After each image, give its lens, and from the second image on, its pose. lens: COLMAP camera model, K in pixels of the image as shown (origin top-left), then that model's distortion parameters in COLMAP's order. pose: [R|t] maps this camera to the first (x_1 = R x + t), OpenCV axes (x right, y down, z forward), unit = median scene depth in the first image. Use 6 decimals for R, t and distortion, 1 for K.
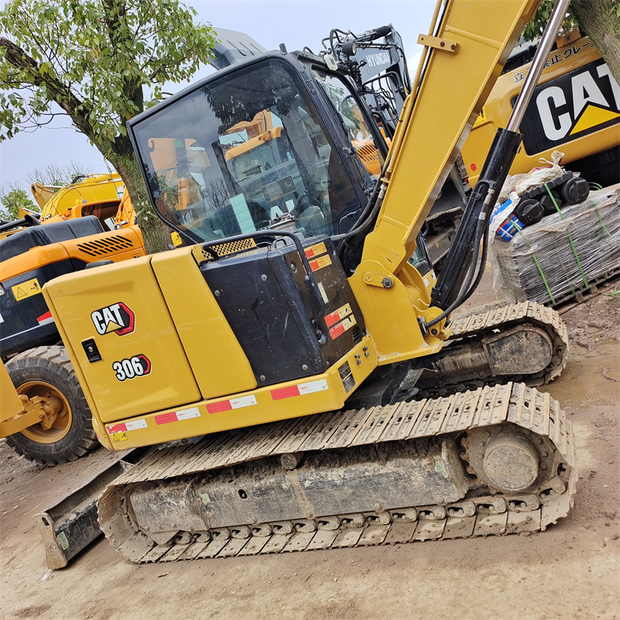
lens RADIAL K [[532.3, 0, 310.0], [0, 532.3, 310.0], [0, 0, 1]] dist [0.055118, -0.014454]
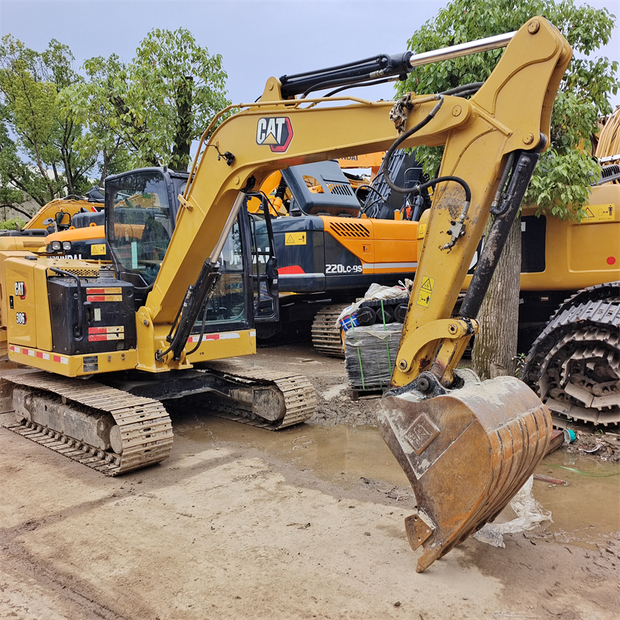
lens RADIAL K [[532.3, 0, 310.0], [0, 532.3, 310.0], [0, 0, 1]] dist [0.055118, -0.014454]
pose [[0.893546, 0.339936, -0.293291, 1.040866], [-0.342085, 0.938561, 0.045627, -0.327995], [0.290782, 0.059560, 0.954934, -0.438024]]
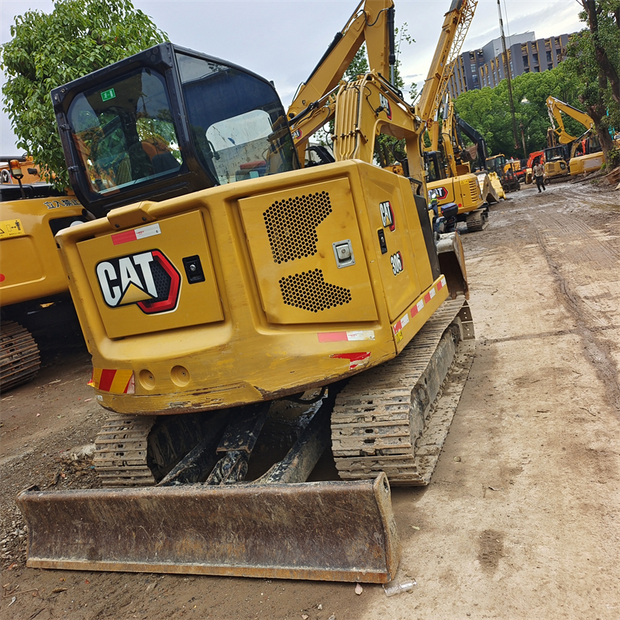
lens RADIAL K [[575.0, 0, 310.0], [0, 575.0, 310.0], [0, 0, 1]] dist [0.107710, -0.127440]
pose [[0.054302, 0.180901, 0.982001, -1.445364], [0.339660, 0.921459, -0.188531, 0.349858], [-0.938979, 0.343784, -0.011408, 1.203349]]
